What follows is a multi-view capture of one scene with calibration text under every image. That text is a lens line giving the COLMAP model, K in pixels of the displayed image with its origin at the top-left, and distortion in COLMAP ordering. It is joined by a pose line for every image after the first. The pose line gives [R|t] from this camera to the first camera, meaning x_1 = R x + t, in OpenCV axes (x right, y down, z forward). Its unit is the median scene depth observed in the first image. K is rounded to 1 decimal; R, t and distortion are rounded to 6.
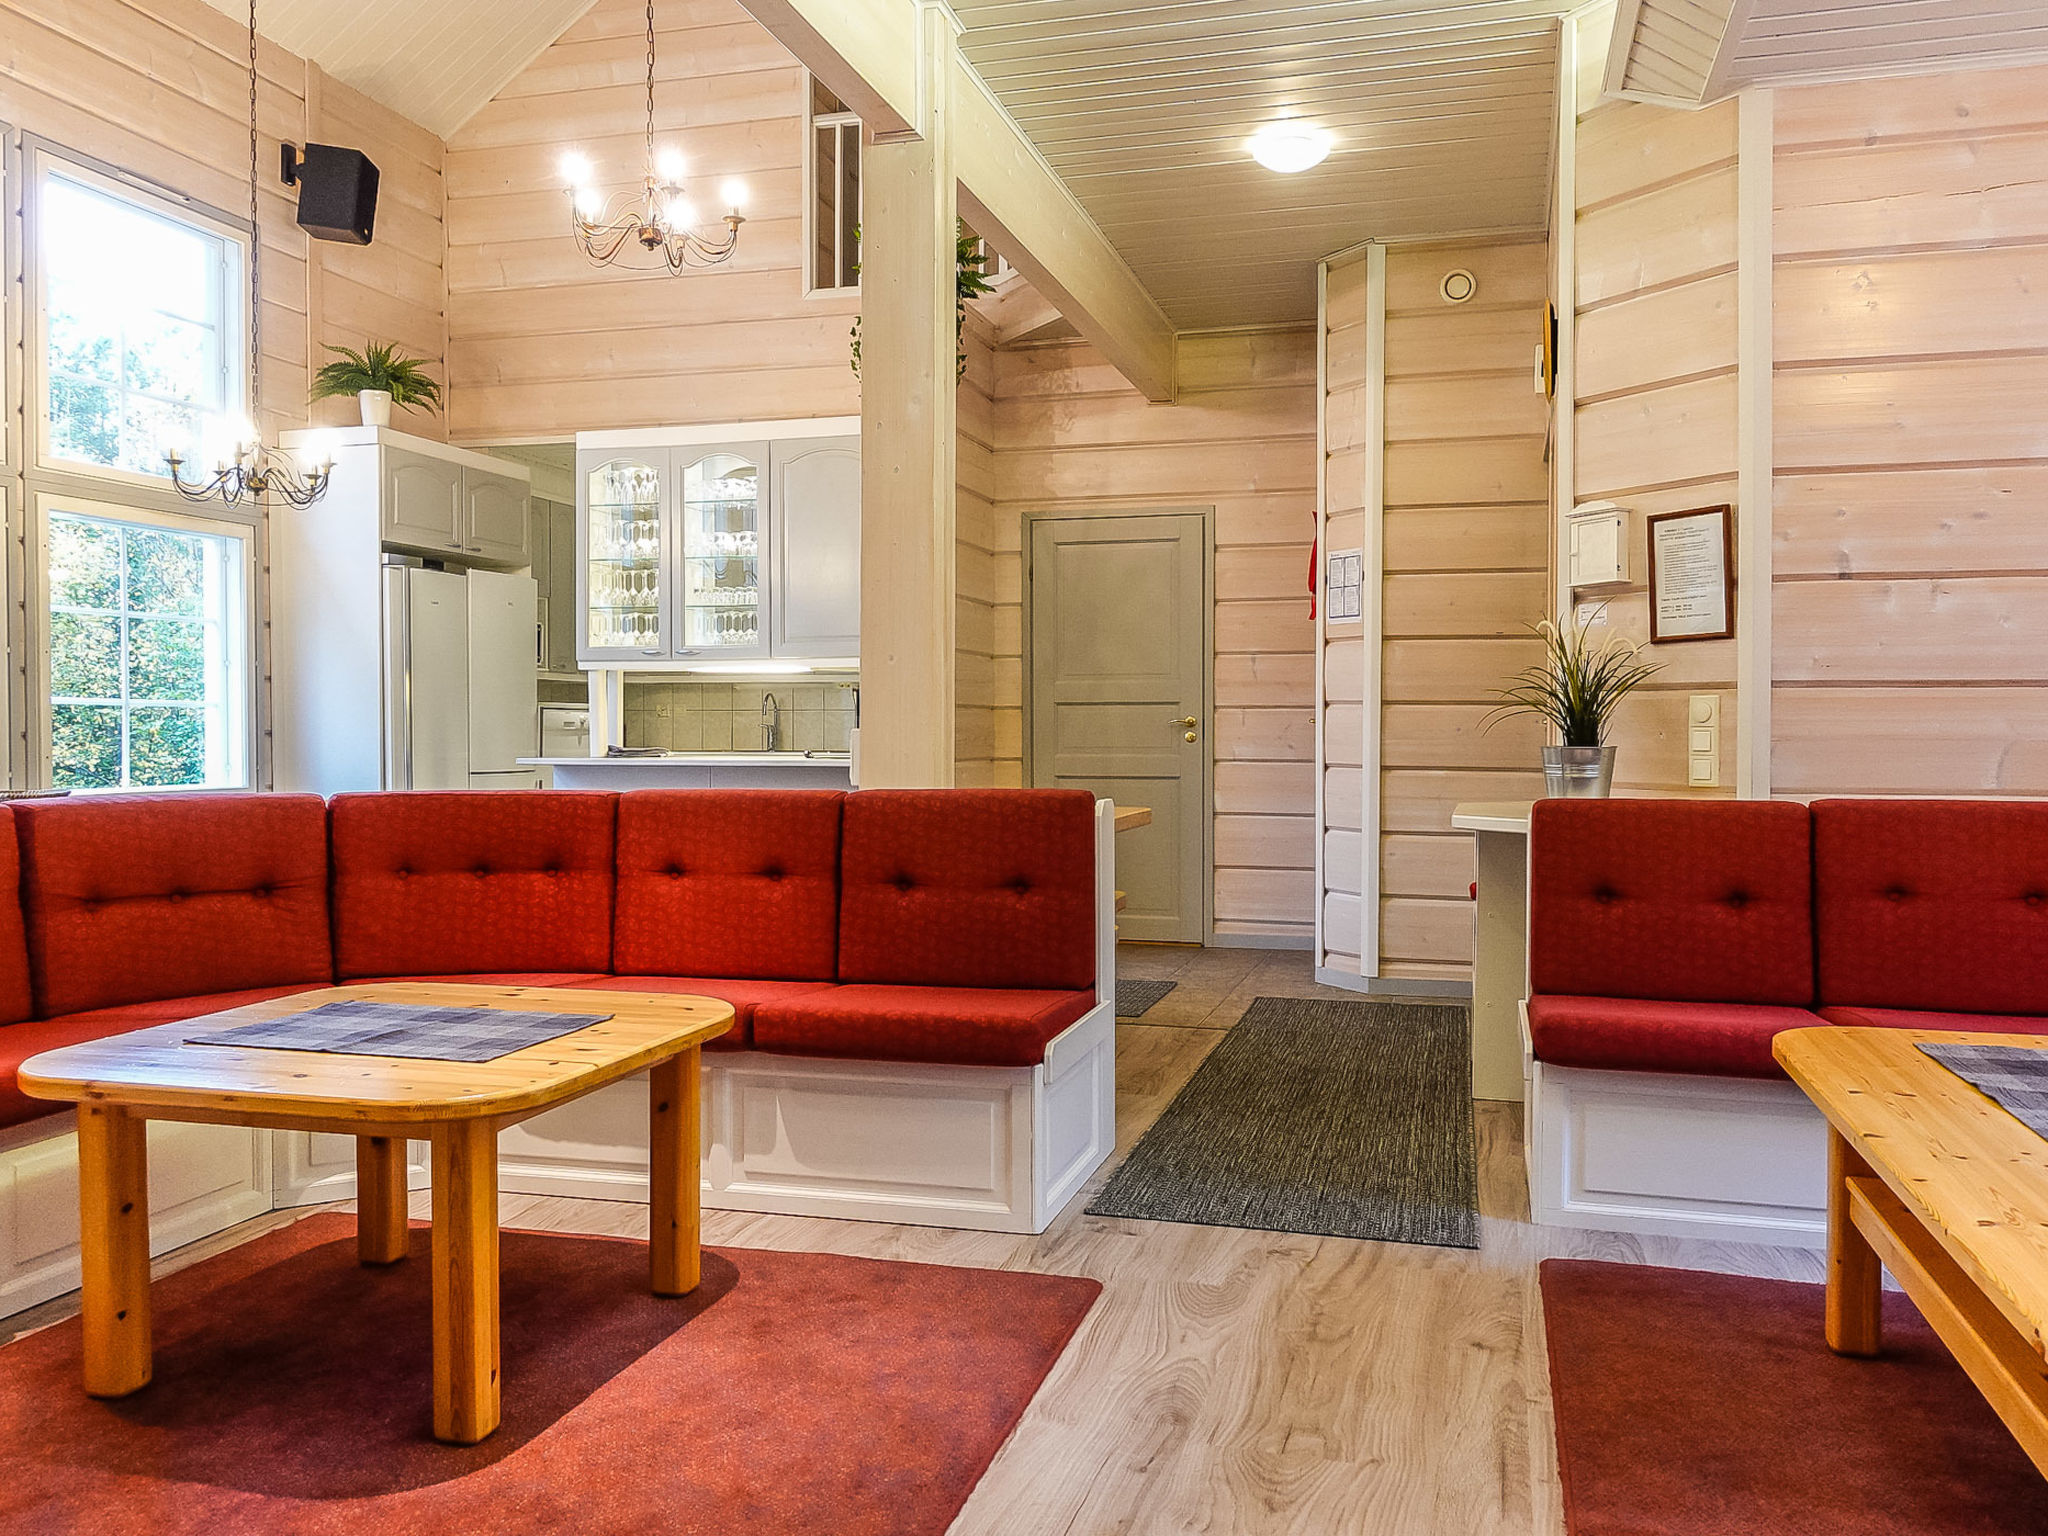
lens RADIAL K [[1633.5, 0, 1024.1], [0, 1633.5, 750.2], [0, 0, 1]] dist [0.007889, 0.006197]
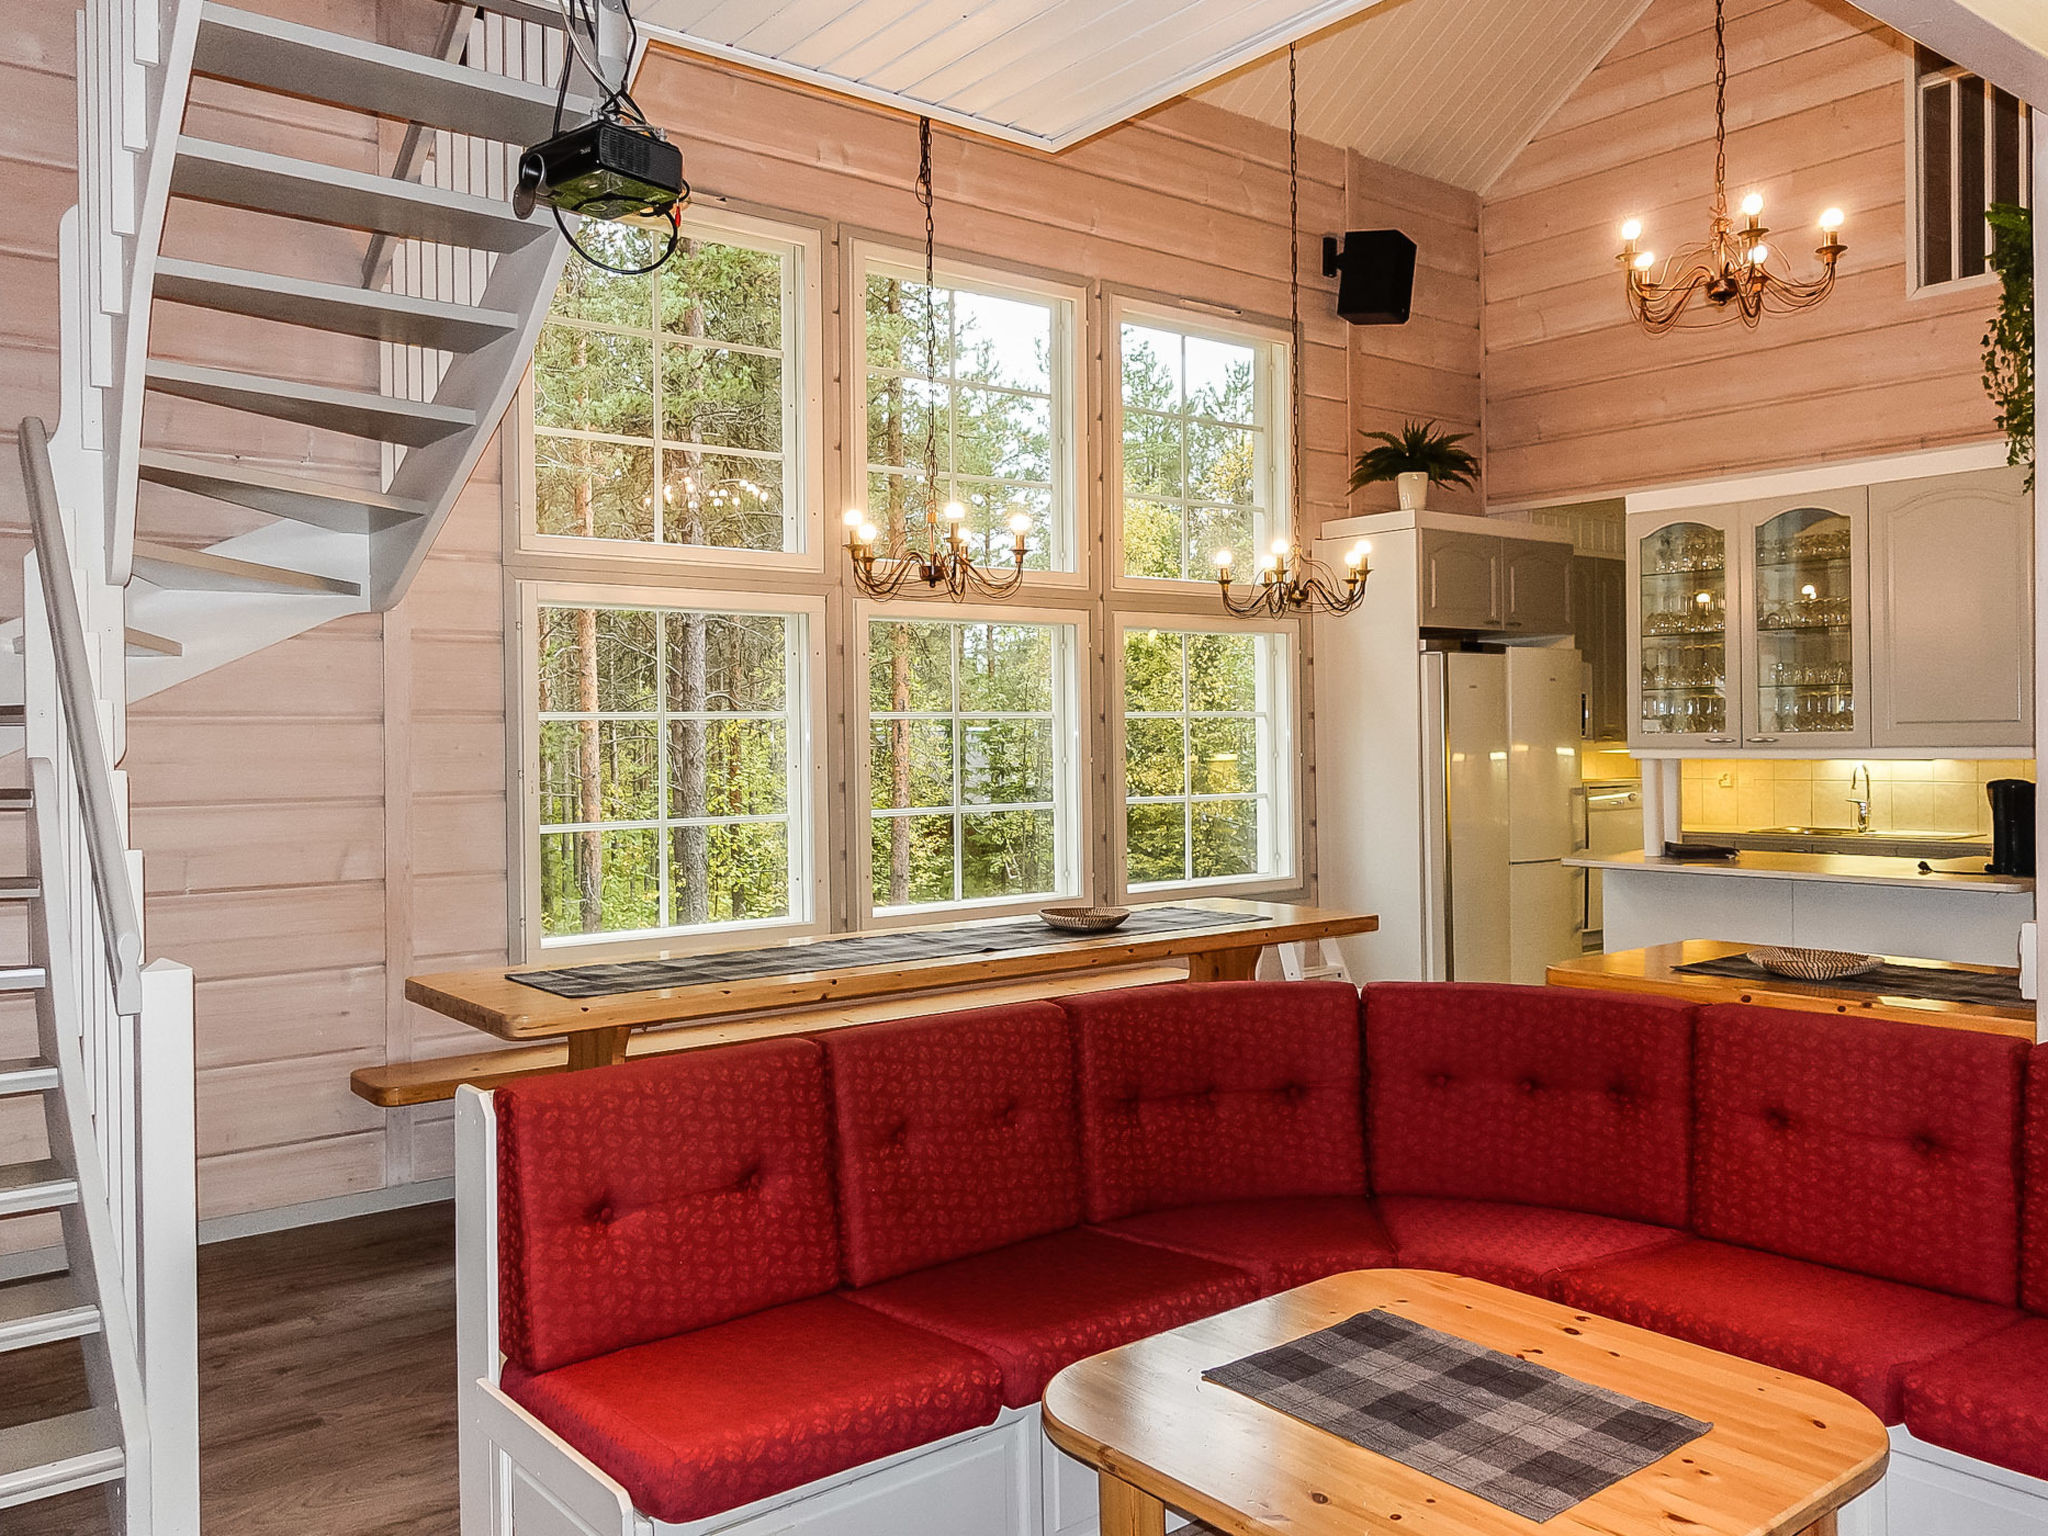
lens RADIAL K [[1627.7, 0, 1016.0], [0, 1627.7, 744.5], [0, 0, 1]] dist [0.003480, -0.001578]
pose [[0.813874, -0.007765, -0.580990, -0.028505], [0.005435, 0.999969, -0.005751, -0.055843], [0.581016, 0.001523, 0.813890, 0.079106]]
